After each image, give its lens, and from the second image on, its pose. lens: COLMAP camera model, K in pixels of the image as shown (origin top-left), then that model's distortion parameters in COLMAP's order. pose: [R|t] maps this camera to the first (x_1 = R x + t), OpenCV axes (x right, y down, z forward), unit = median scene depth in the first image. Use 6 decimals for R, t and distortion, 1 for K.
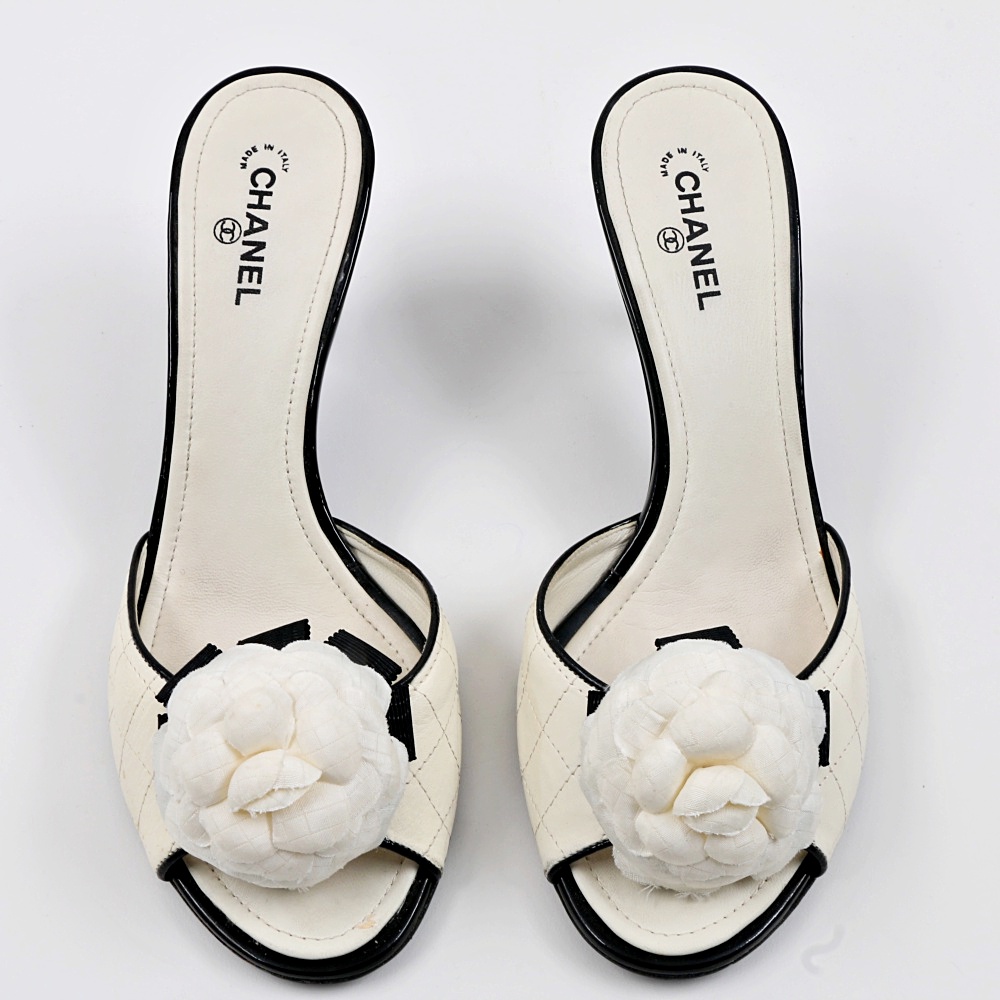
lens RADIAL K [[1645.4, 0, 500.0], [0, 1645.4, 500.0], [0, 0, 1]] dist [-0.144515, 0.005730]
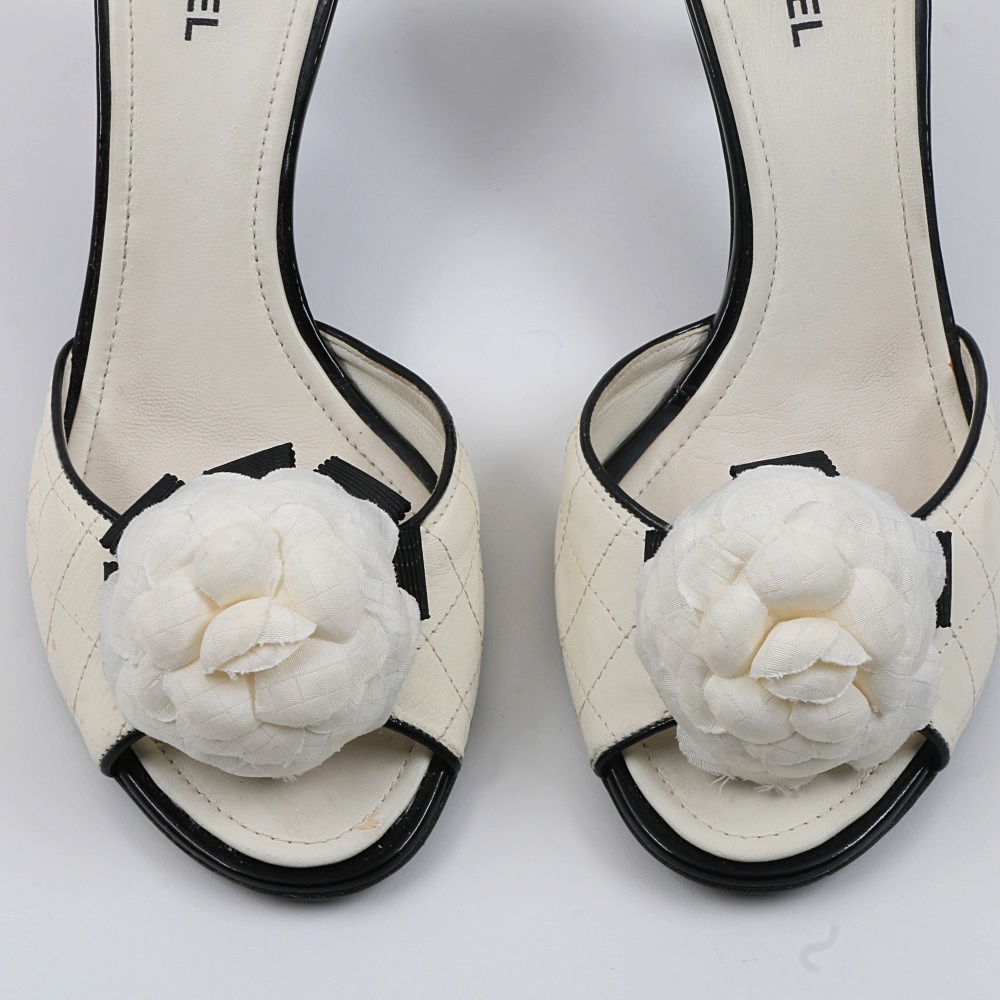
lens RADIAL K [[2697.4, 0, 500.0], [0, 2697.4, 500.0], [0, 0, 1]] dist [0.038691, -0.053179]
pose [[0.999995, -0.000552, -0.002983, -0.013003], [0.000719, 0.998422, 0.056143, 0.027403], [0.002947, -0.056145, 0.998418, -0.305079]]
